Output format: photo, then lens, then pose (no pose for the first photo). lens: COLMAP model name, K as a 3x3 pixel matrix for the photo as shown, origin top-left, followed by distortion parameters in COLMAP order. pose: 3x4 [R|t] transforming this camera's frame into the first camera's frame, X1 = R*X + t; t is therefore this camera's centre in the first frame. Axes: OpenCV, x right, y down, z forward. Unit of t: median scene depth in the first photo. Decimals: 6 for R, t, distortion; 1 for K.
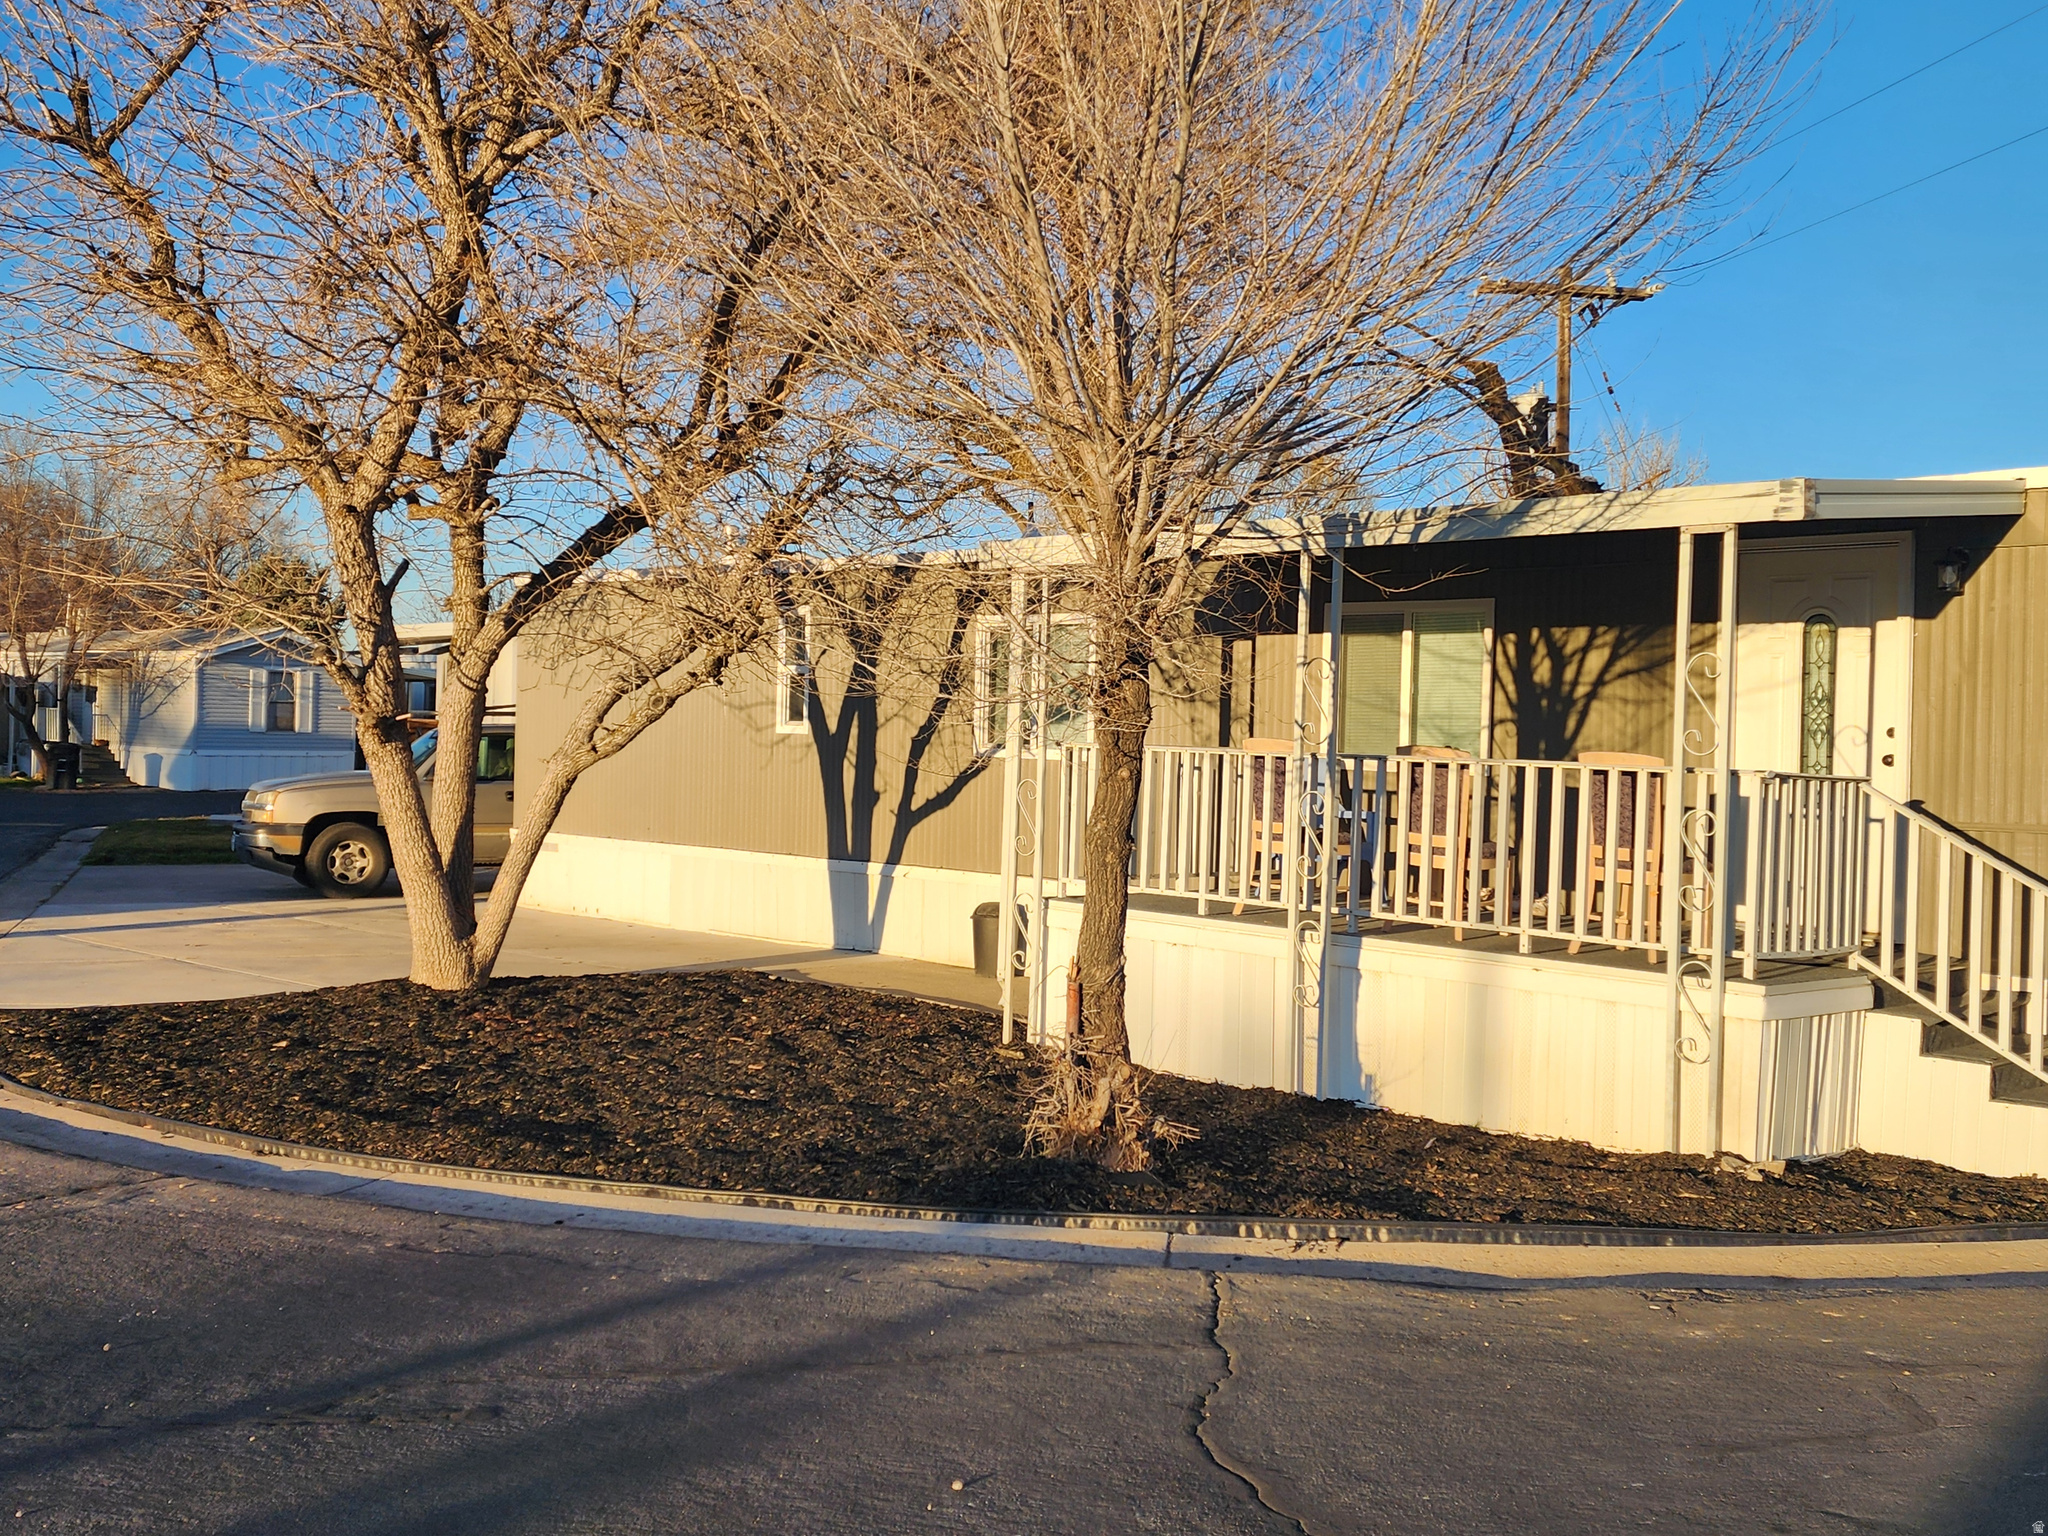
lens RADIAL K [[1389.5, 0, 1036.7], [0, 1389.5, 754.1], [0, 0, 1]] dist [0.076775, -0.075959]
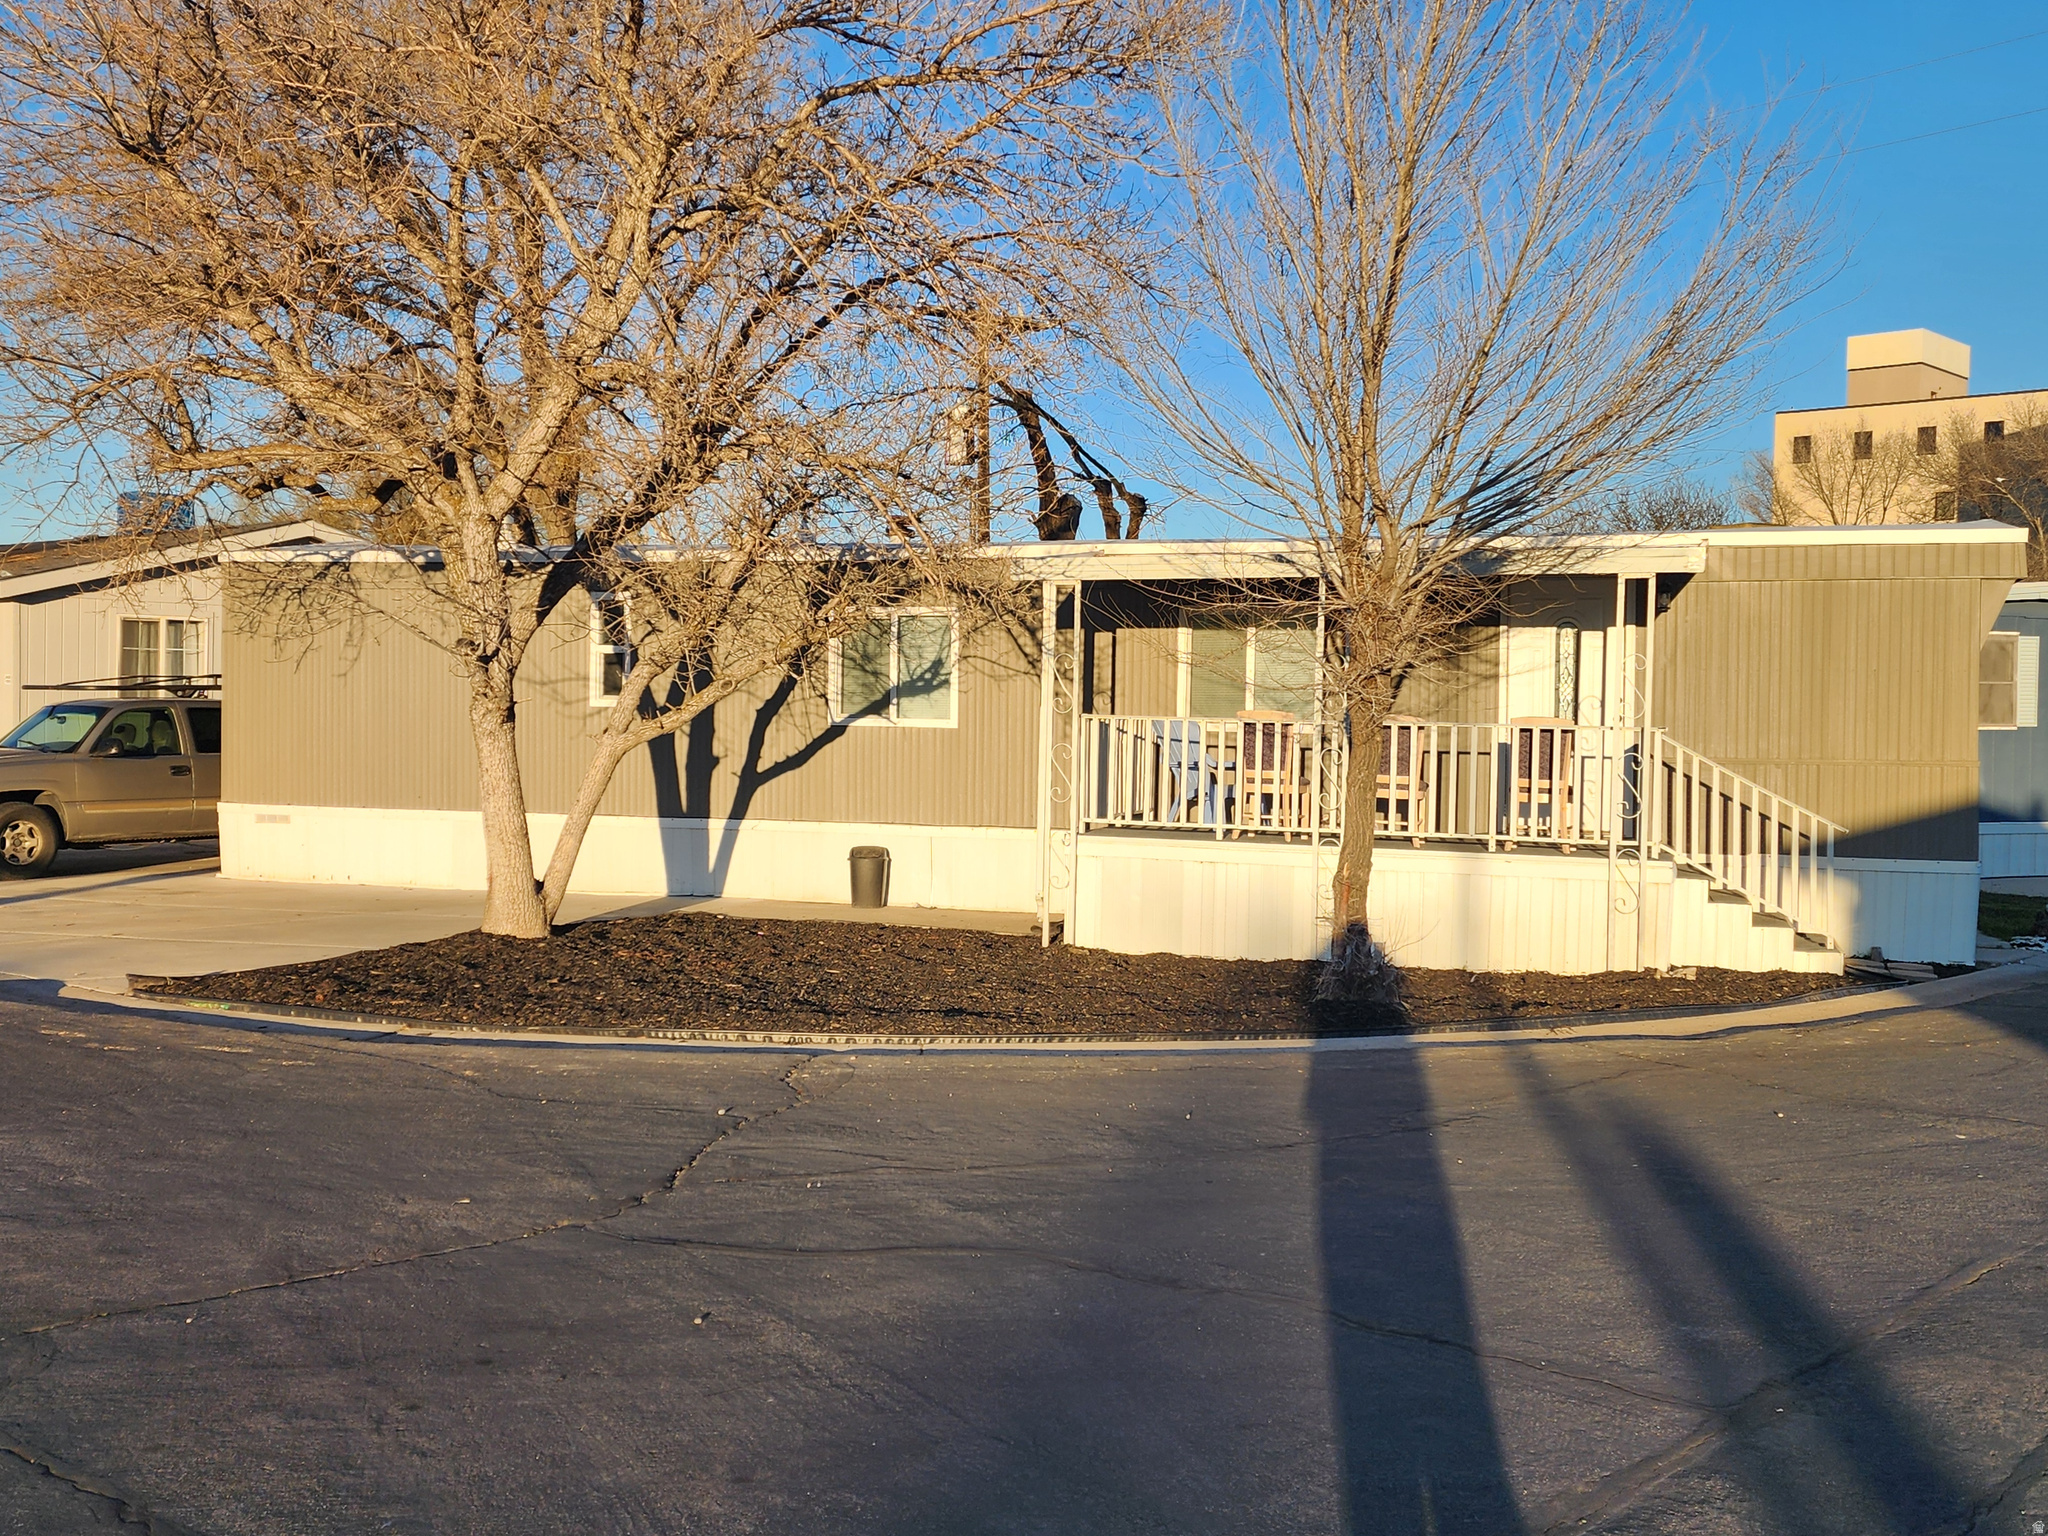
lens RADIAL K [[1213.3, 0, 1023.9], [0, 1213.3, 751.9], [0, 0, 1]] dist [0.054741, -0.044395]
pose [[0.956658, -0.023220, 0.290285, -0.209691], [0.014944, 0.999417, 0.030695, -0.005181], [-0.290829, -0.025026, 0.956448, -0.043393]]
